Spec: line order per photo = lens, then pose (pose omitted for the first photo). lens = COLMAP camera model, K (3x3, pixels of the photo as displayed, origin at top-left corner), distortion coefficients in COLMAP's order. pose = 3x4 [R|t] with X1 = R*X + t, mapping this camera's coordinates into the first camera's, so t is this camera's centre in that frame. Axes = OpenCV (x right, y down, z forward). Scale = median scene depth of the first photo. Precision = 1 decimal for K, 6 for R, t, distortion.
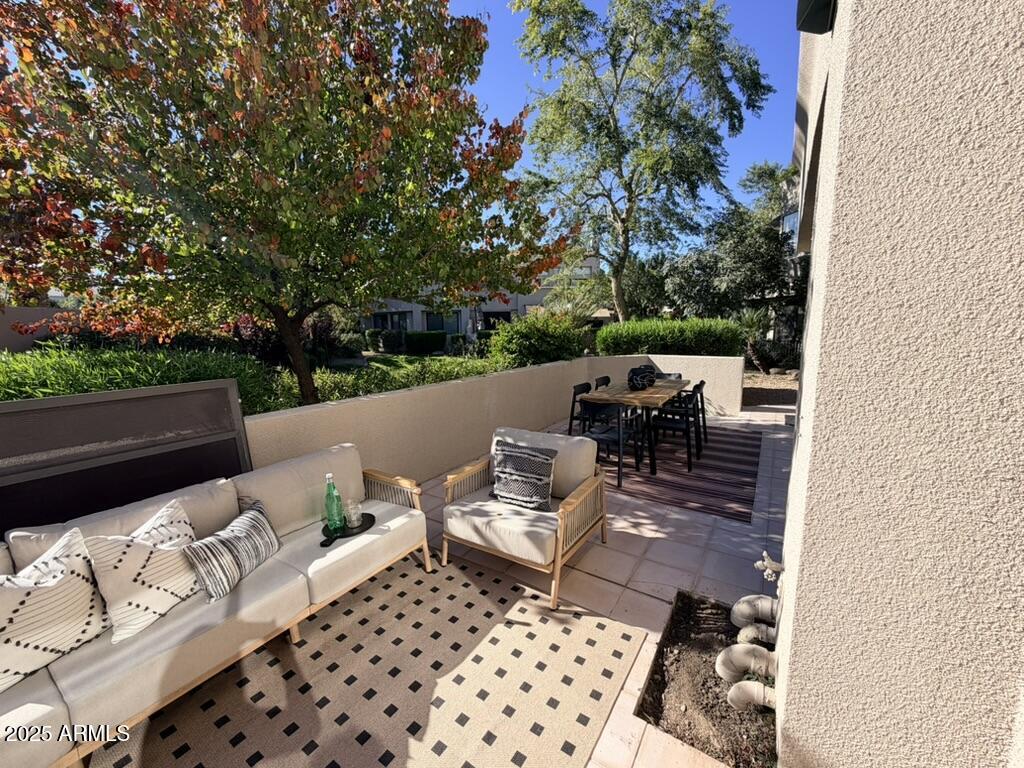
lens RADIAL K [[407.1, 0, 509.6], [0, 407.1, 385.0], [0, 0, 1]] dist [-0.000906, 0.000105]
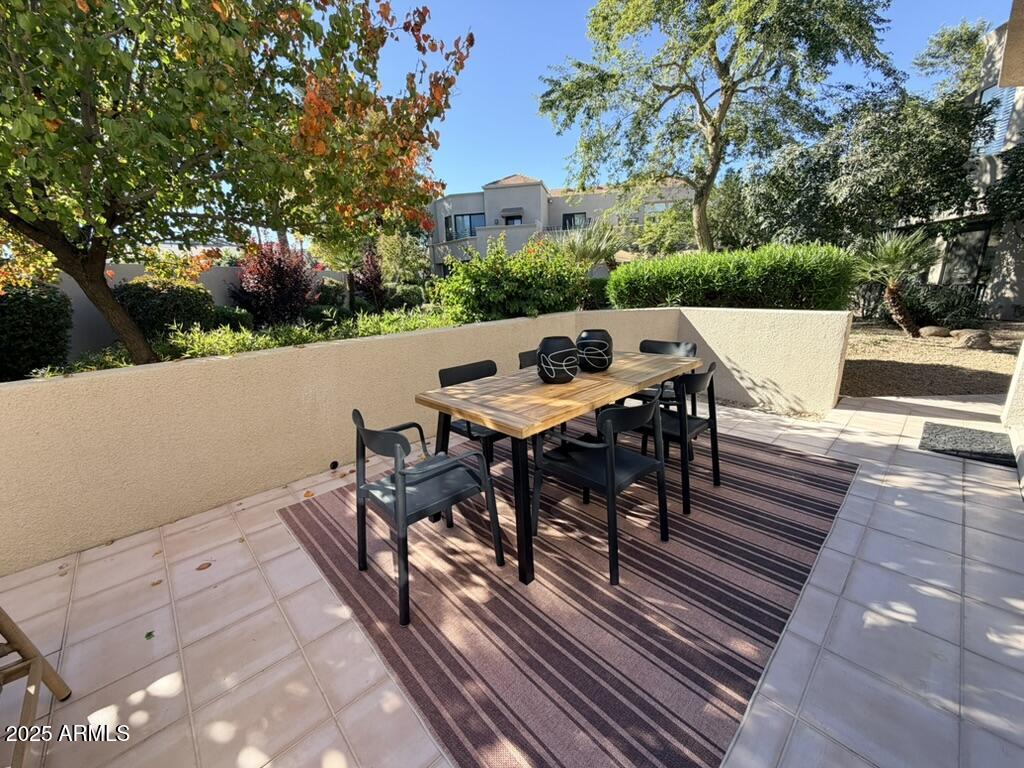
lens RADIAL K [[407.1, 0, 511.3], [0, 407.1, 384.0], [0, 0, 1]] dist [-0.000906, 0.000105]
pose [[0.972705, 0.039151, -0.228720, 0.157892], [-0.013012, 0.993316, 0.114692, -0.016983], [0.231681, -0.108585, 0.966712, 0.214687]]
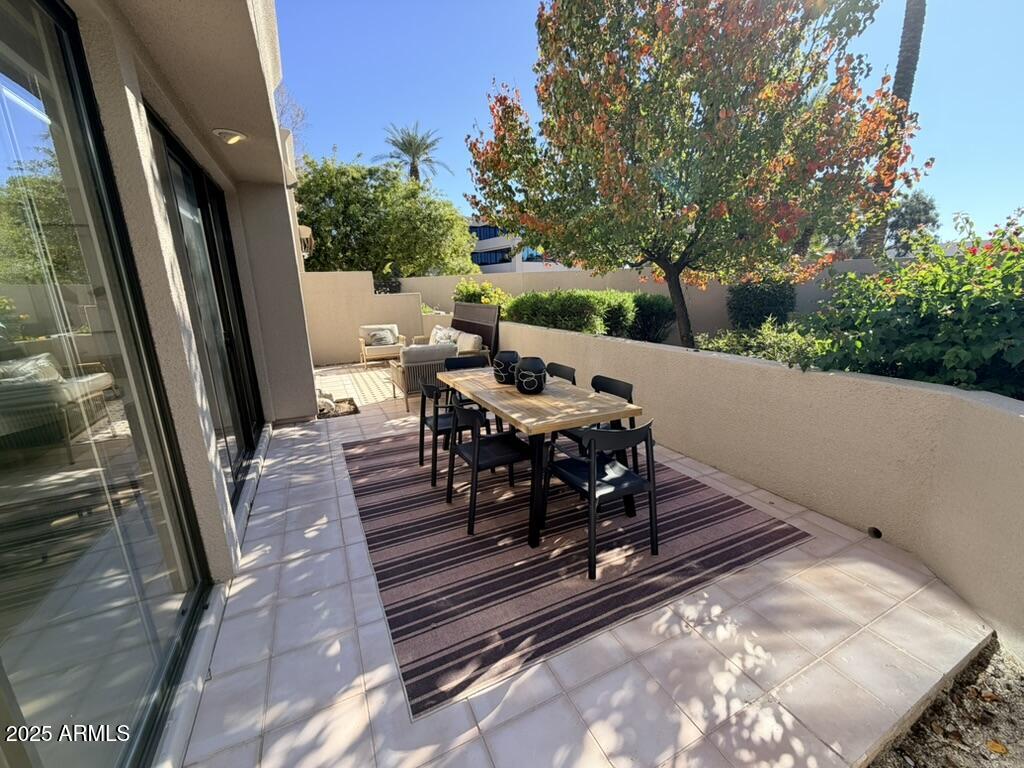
lens RADIAL K [[407.1, 0, 508.5], [0, 407.1, 382.7], [0, 0, 1]] dist [-0.000906, 0.000105]
pose [[-0.510810, 0.230499, -0.828217, 0.377691], [-0.086595, 0.944691, 0.316323, -0.088746], [0.855321, 0.233301, -0.462597, 0.560386]]
